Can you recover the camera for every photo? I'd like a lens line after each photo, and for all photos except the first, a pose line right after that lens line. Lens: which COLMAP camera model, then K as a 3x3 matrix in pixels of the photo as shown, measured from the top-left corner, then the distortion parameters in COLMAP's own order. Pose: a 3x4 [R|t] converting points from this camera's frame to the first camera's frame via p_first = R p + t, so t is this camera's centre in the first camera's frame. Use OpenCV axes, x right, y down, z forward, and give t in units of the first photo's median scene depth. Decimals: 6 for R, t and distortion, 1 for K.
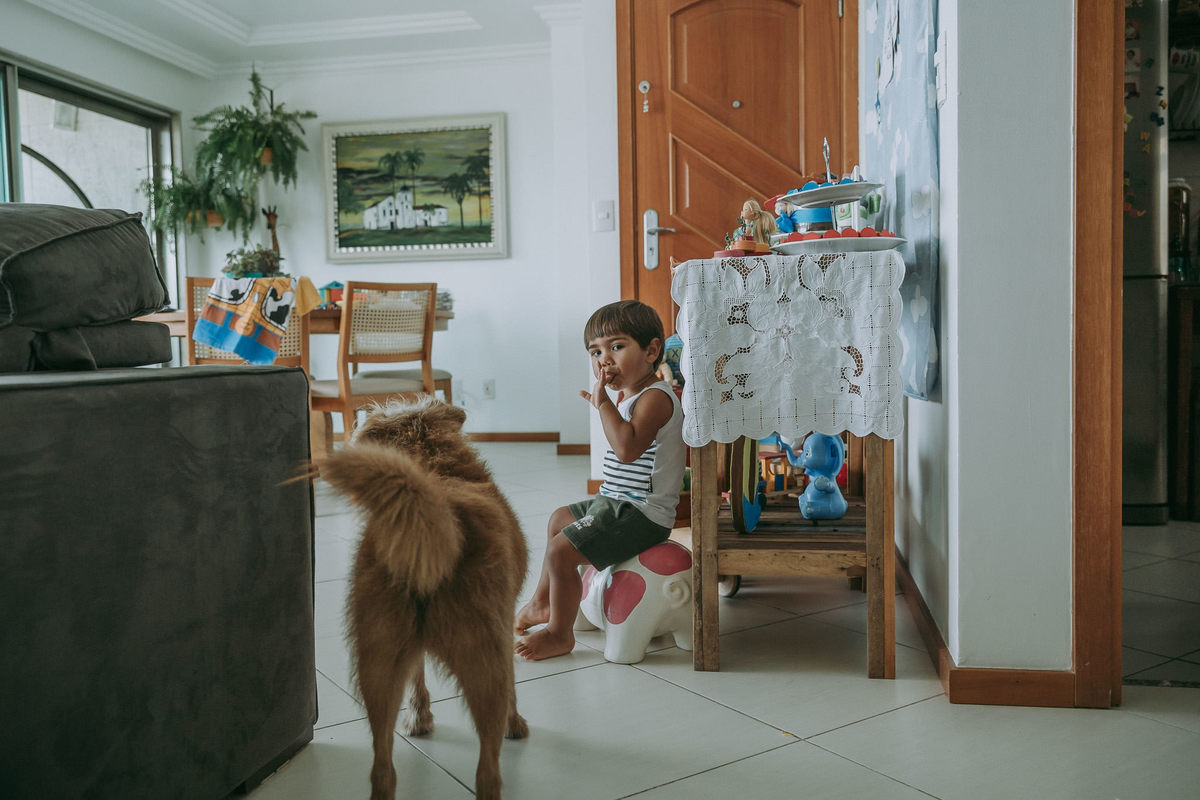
lens RADIAL K [[1007.2, 0, 600.0], [0, 1007.2, 400.0], [0, 0, 1]] dist [0.006597, 0.011842]
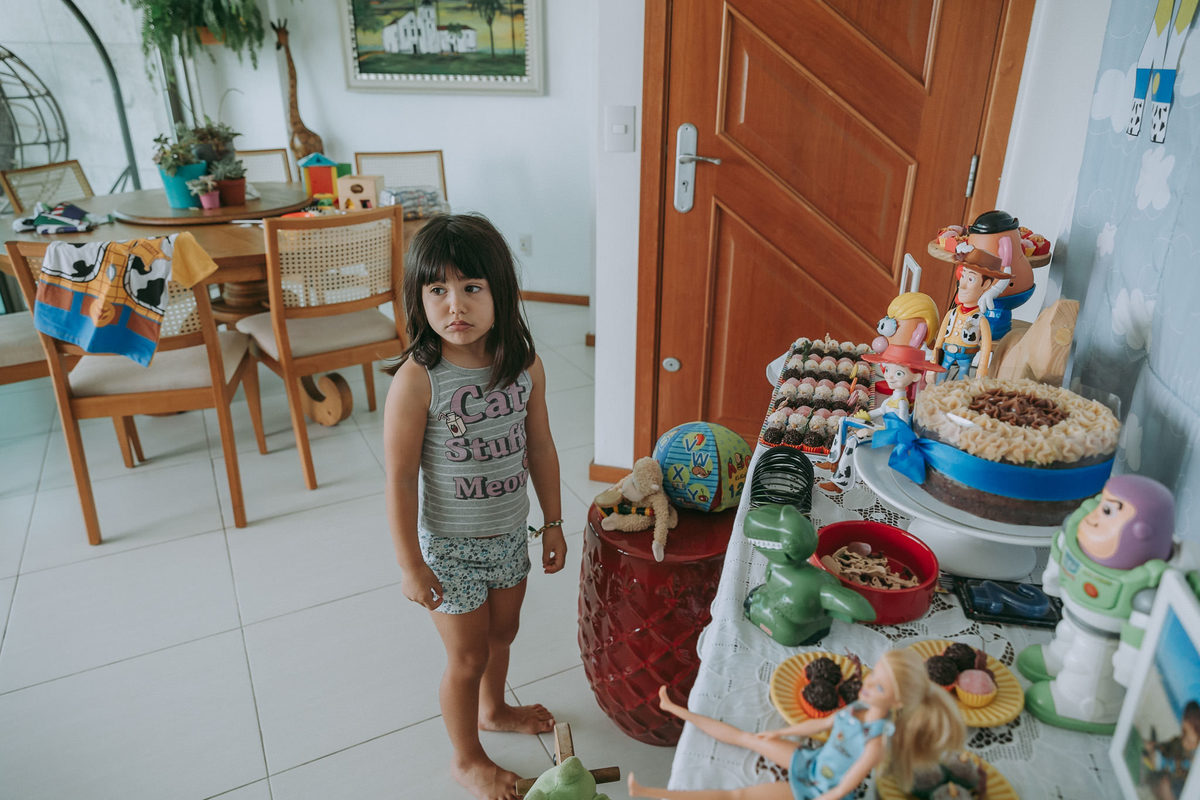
lens RADIAL K [[802.9, 0, 601.3], [0, 802.9, 422.0], [0, 0, 1]] dist [0.004900, 0.000488]
pose [[0.994396, 0.065695, -0.082827, 0.032335], [-0.033148, 0.937725, 0.345792, -0.119002], [0.100386, -0.341109, 0.934648, 0.264768]]
